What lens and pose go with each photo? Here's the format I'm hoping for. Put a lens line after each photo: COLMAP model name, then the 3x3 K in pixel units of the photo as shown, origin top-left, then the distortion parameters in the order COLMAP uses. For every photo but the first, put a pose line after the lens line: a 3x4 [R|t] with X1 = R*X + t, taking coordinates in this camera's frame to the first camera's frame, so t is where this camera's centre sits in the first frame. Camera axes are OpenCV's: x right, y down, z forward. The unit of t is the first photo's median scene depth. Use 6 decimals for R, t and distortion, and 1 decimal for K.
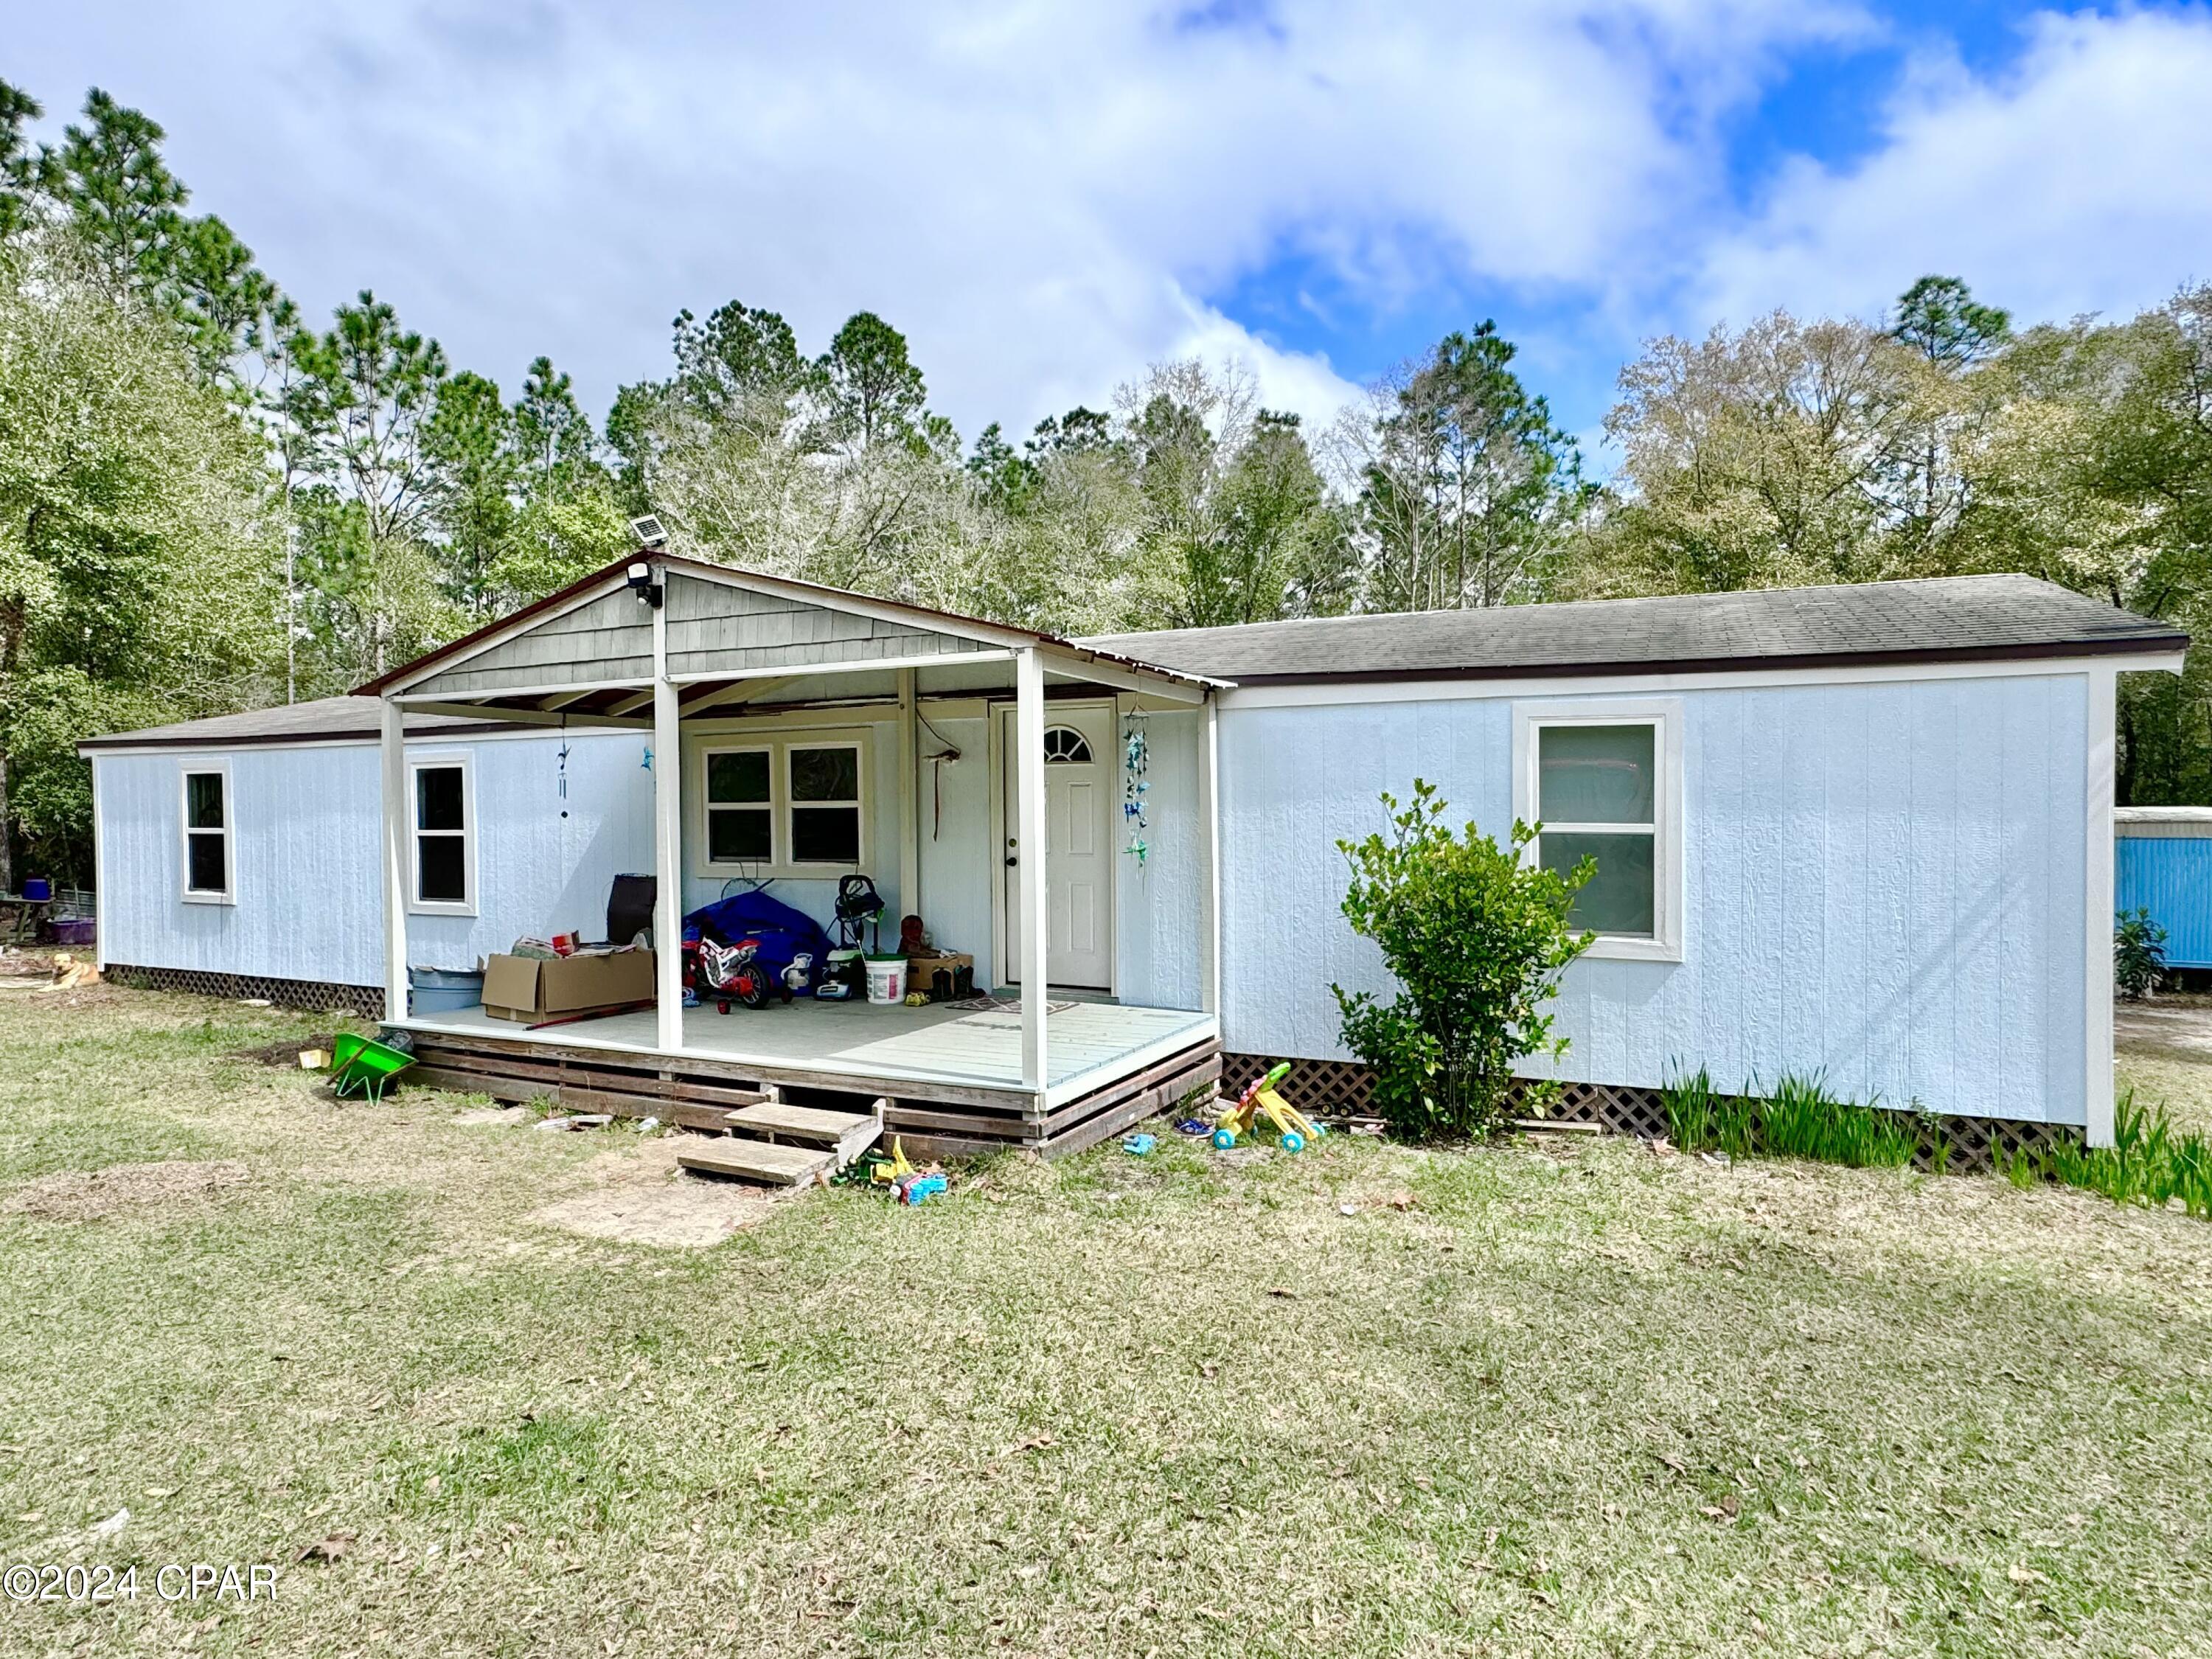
lens RADIAL K [[1250.2, 0, 1108.0], [0, 1250.2, 831.8], [0, 0, 1]] dist [0.008466, 0.001590]
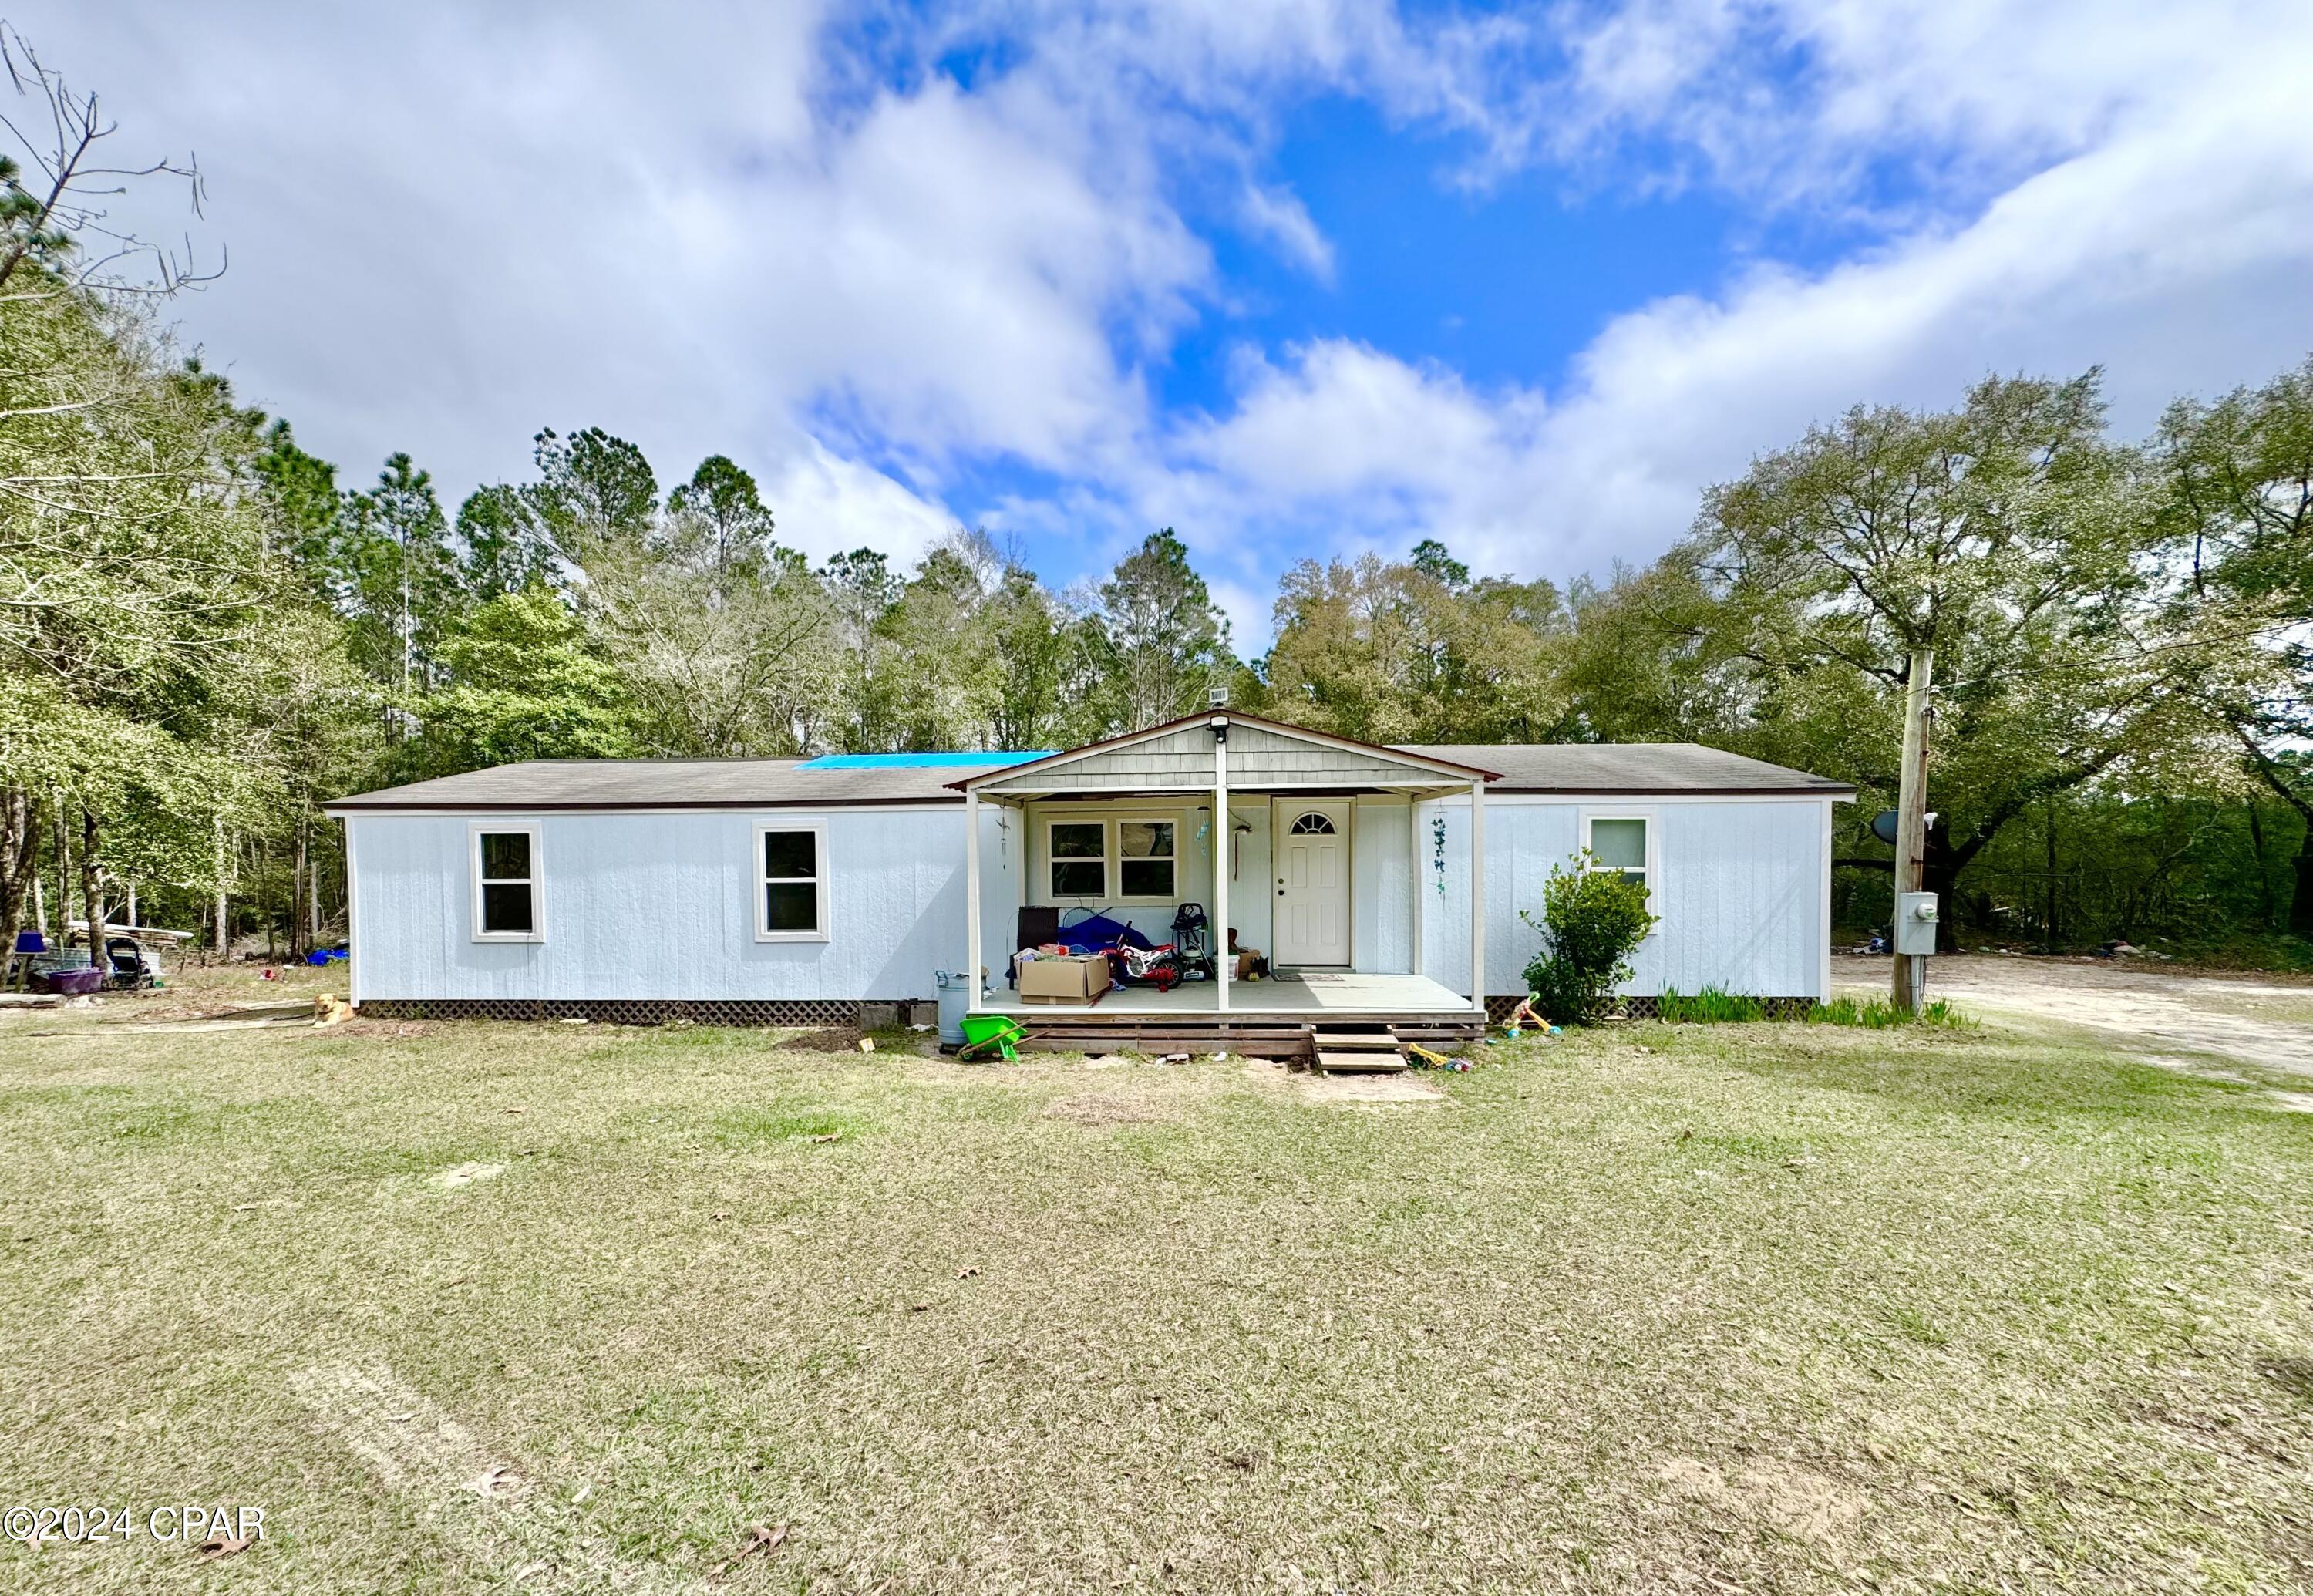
lens RADIAL K [[939.7, 0, 1124.4], [0, 939.7, 877.2], [0, 0, 1]] dist [0.004819, 0.000427]
pose [[0.923888, -0.014266, 0.382397, -0.532252], [0.010752, 0.999878, 0.011326, -0.009658], [-0.382512, -0.006353, 0.923929, -0.052615]]
